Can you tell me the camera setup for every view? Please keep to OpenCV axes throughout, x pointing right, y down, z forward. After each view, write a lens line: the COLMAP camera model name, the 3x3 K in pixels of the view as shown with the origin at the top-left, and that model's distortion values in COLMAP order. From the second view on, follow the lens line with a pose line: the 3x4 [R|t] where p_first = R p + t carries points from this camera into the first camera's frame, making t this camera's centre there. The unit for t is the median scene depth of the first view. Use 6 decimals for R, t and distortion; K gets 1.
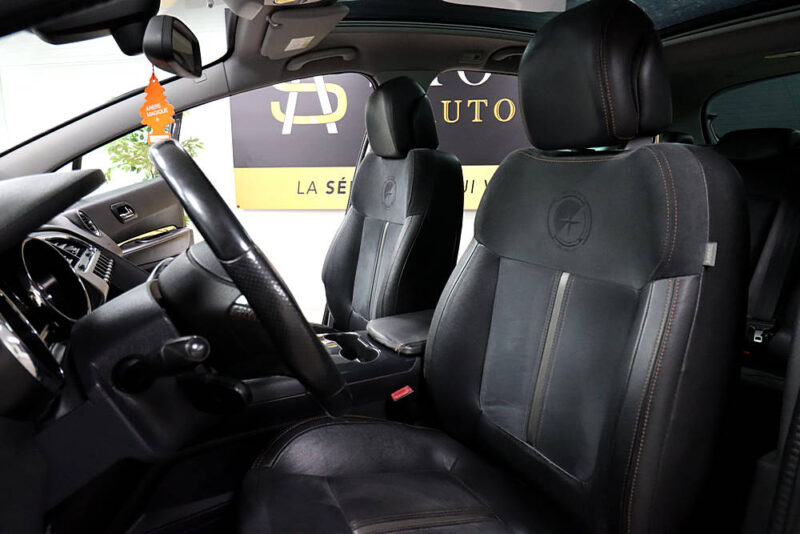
lens RADIAL K [[553.5, 0, 399.9], [0, 553.5, 267.4], [0, 0, 1]] dist [-0.005612, -0.002973]
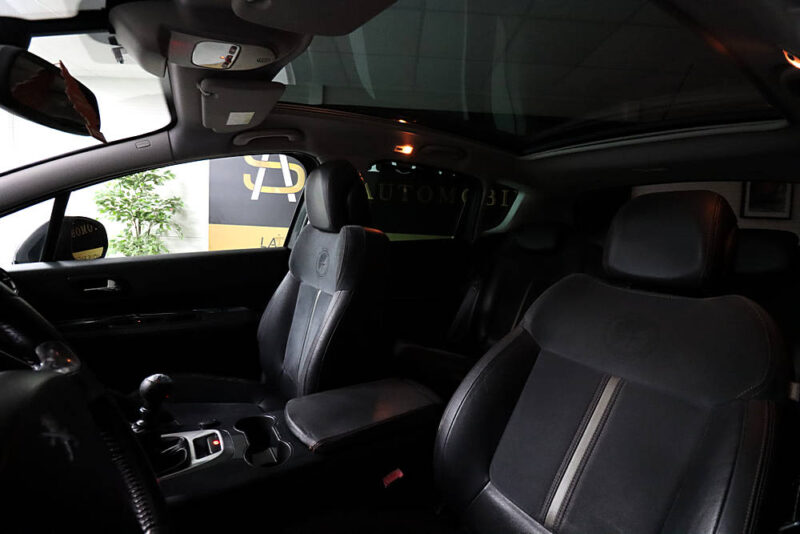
lens RADIAL K [[375.1, 0, 394.7], [0, 375.1, 265.1], [0, 0, 1]] dist [-0.018928, -0.001287]
pose [[0.991135, 0.051261, 0.122568, 0.017292], [-0.041784, 0.996024, -0.078675, -0.046256], [-0.126114, 0.072856, 0.989337, 0.151887]]
